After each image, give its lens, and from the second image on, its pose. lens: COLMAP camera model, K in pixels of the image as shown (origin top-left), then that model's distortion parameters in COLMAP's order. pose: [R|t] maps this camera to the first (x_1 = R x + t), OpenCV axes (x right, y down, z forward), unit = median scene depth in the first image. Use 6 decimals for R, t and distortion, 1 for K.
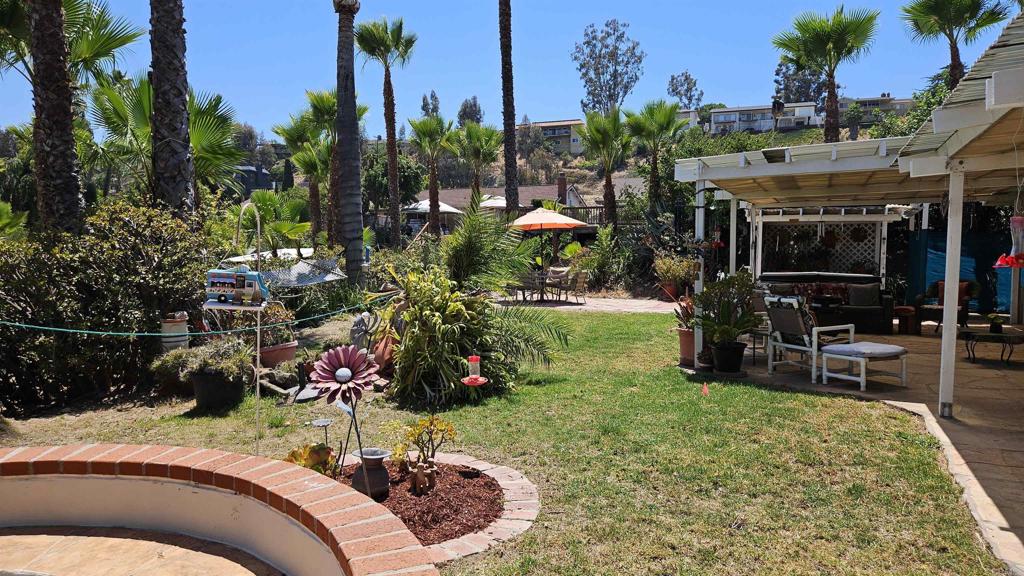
lens RADIAL K [[673.0, 0, 512.0], [0, 673.0, 288.0], [0, 0, 1]] dist [0.005144, 0.000659]
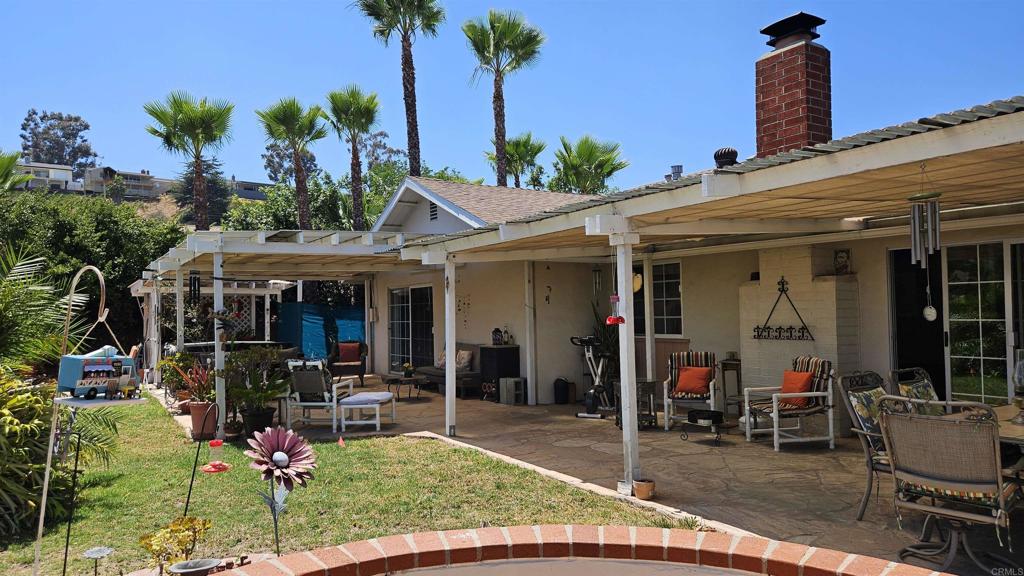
lens RADIAL K [[663.6, 0, 487.7], [0, 663.6, 302.5], [0, 0, 1]] dist [0.103046, -0.109054]
pose [[0.572170, 0.004054, 0.820125, -0.355917], [0.065709, 0.996547, -0.050768, -0.007630], [-0.817499, 0.082937, 0.569927, 0.102672]]
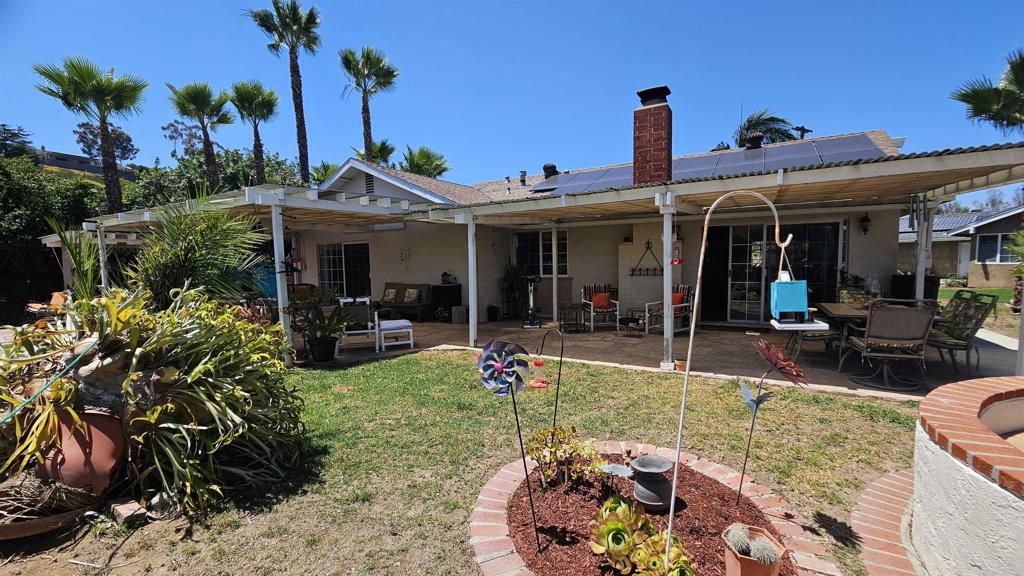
lens RADIAL K [[414.1, 0, 509.8], [0, 414.1, 295.5], [0, 0, 1]] dist [-0.000900, -0.000259]
pose [[0.141388, -0.080776, 0.986653, -0.418794], [0.076269, 0.994592, 0.070497, -0.029085], [-0.987012, 0.065284, 0.146784, 0.565327]]
